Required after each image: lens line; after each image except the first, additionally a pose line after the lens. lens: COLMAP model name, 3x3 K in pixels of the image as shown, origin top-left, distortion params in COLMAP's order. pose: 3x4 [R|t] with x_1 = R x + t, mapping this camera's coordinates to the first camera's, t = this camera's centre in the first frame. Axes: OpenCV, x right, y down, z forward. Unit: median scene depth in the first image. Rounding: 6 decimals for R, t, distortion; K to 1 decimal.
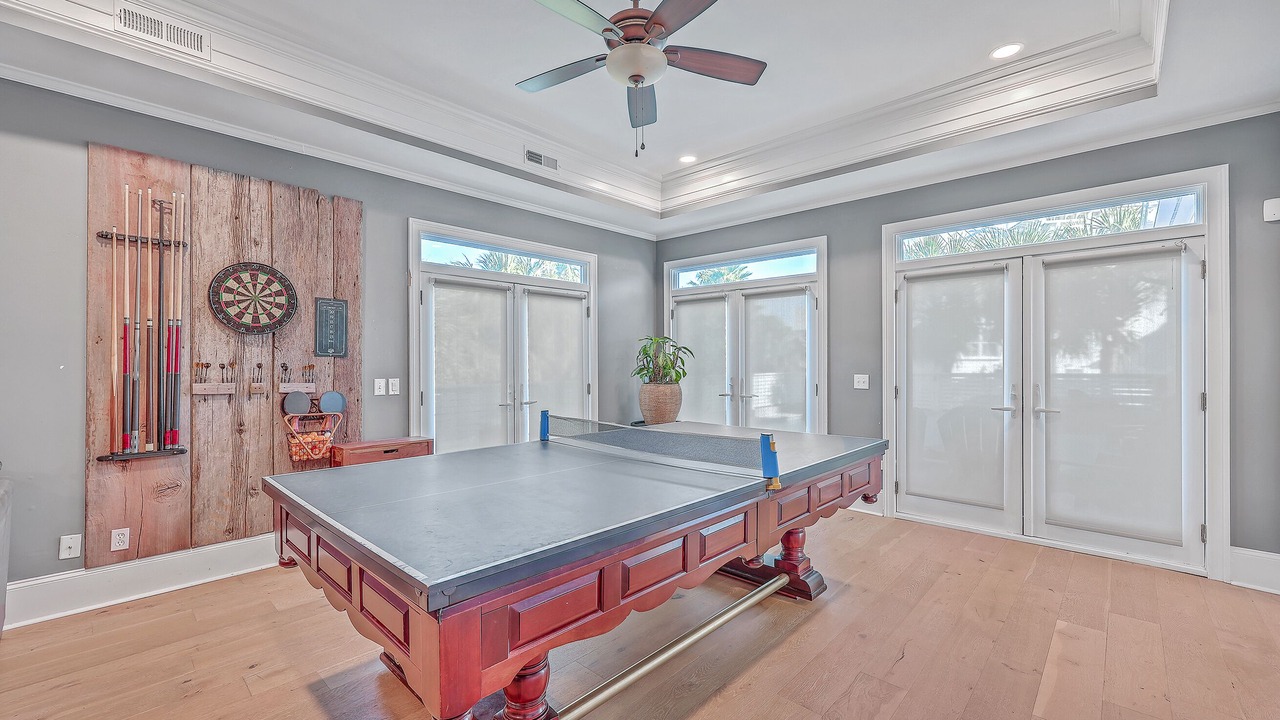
lens RADIAL K [[522.1, 0, 642.6], [0, 522.1, 363.6], [0, 0, 1]] dist [-0.000032, -0.000035]
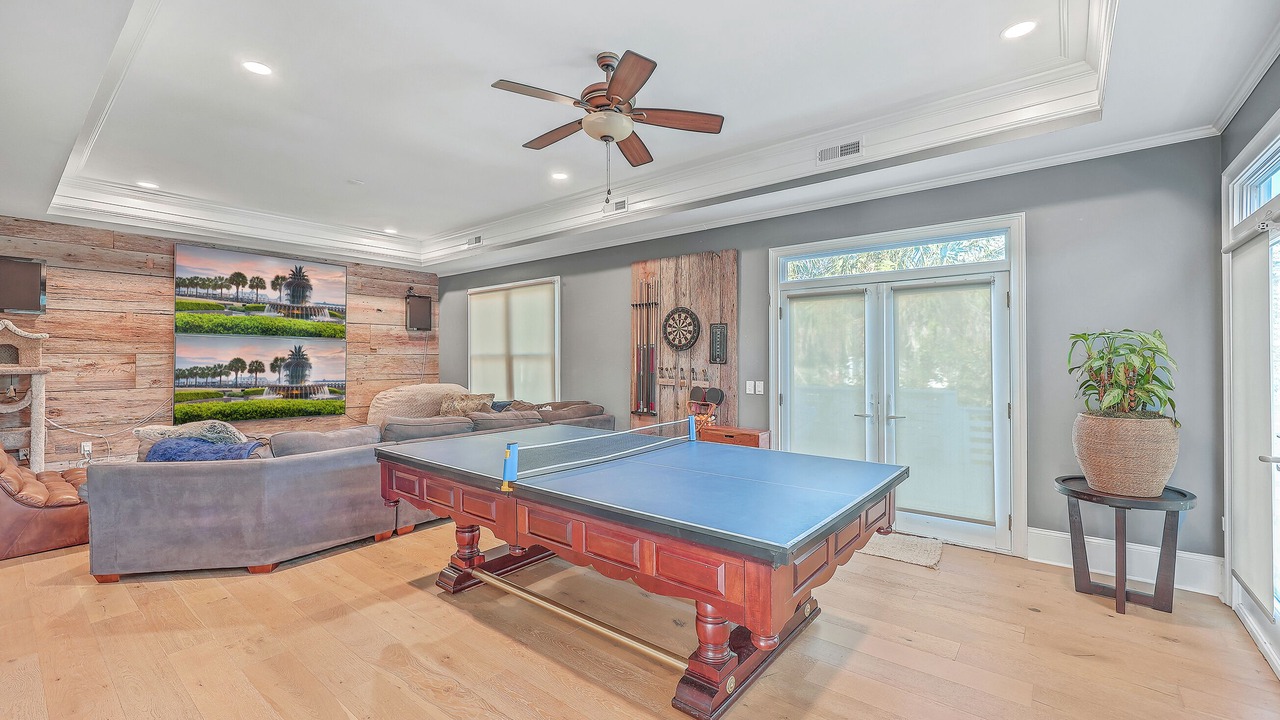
lens RADIAL K [[522.1, 0, 642.6], [0, 522.1, 363.6], [0, 0, 1]] dist [-0.000032, -0.000035]
pose [[0.075460, 0.003797, -0.997142, 0.894081], [-0.012857, 0.999913, 0.002835, -0.016896], [0.997066, 0.012606, 0.075502, 0.747611]]
